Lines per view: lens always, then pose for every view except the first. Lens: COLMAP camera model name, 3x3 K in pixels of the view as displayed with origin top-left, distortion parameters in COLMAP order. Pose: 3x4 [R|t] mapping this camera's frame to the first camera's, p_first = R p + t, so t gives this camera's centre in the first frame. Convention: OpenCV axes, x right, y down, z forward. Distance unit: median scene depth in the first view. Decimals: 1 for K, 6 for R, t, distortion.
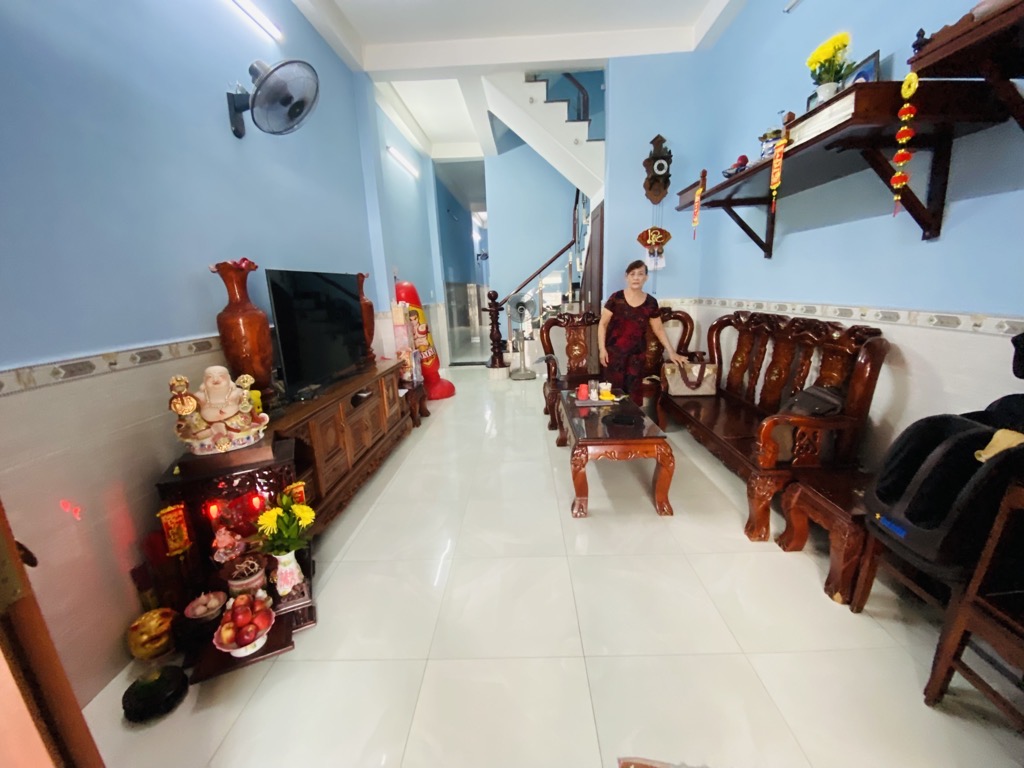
lens RADIAL K [[415.2, 0, 510.6], [0, 415.2, 389.7], [0, 0, 1]] dist [0.013071, -0.025089]
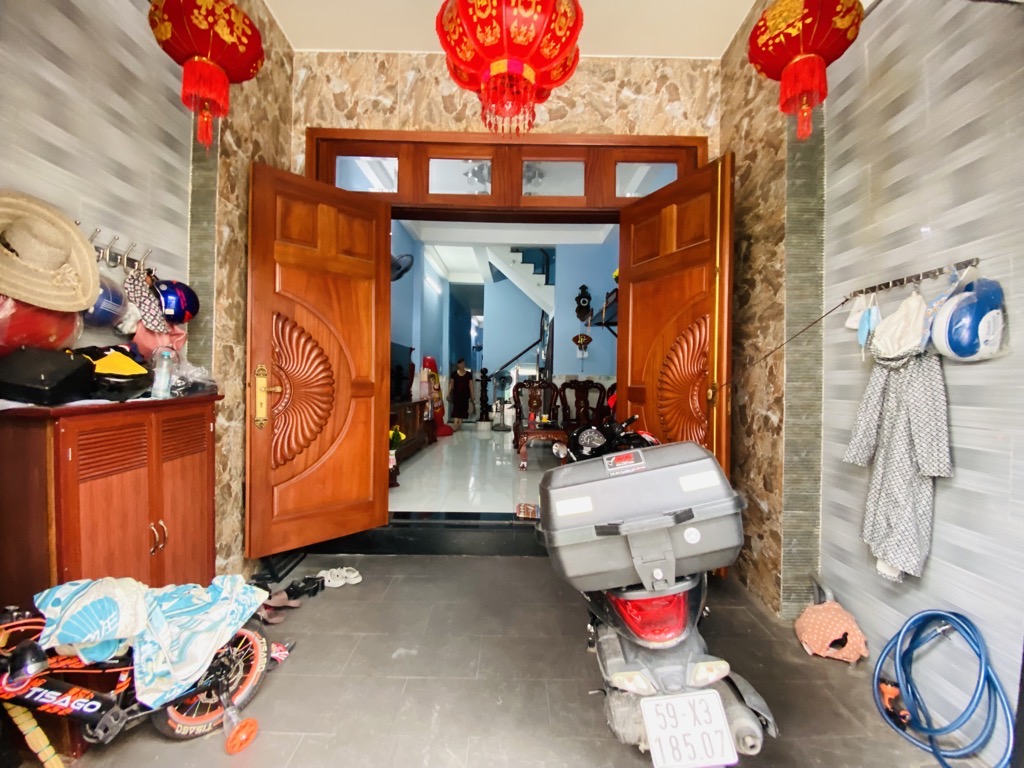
lens RADIAL K [[414.9, 0, 512.0], [0, 414.9, 384.0], [0, 0, 1]] dist [0.043273, -0.031086]
pose [[0.997764, 0.060444, 0.028527, 0.041487], [-0.051991, 0.970108, -0.237037, 0.399442], [-0.042002, 0.235024, 0.971082, -1.042821]]
